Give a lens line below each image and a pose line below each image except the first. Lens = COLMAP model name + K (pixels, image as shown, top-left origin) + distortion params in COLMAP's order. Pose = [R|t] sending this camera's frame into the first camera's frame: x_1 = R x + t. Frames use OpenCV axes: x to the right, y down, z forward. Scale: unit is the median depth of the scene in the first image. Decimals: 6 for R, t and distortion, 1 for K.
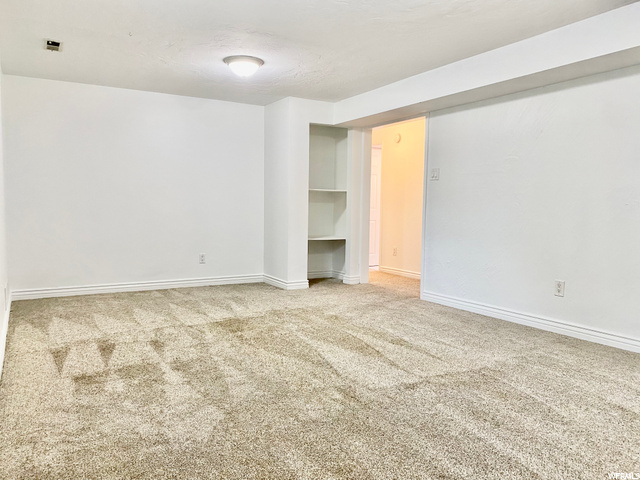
lens RADIAL K [[490.6, 0, 315.7], [0, 490.6, 237.1], [0, 0, 1]] dist [0.036917, -0.016919]
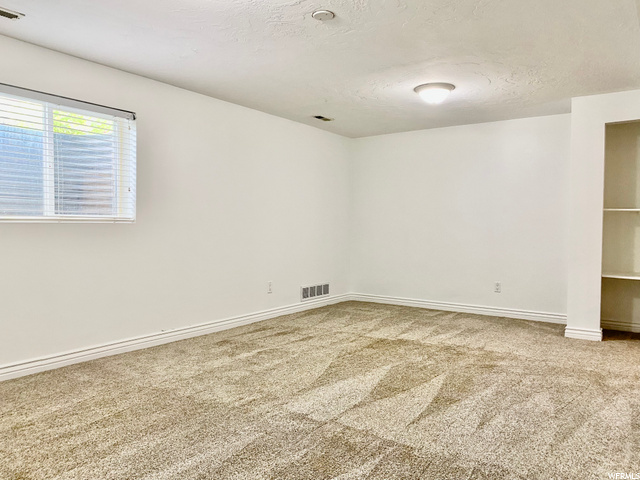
lens RADIAL K [[490.6, 0, 315.9], [0, 490.6, 242.3], [0, 0, 1]] dist [0.036917, -0.016919]
pose [[0.426631, 0.021830, -0.904162, 0.789087], [-0.063412, 0.997970, -0.005826, -0.025147], [0.902200, 0.059821, 0.427150, 0.446748]]
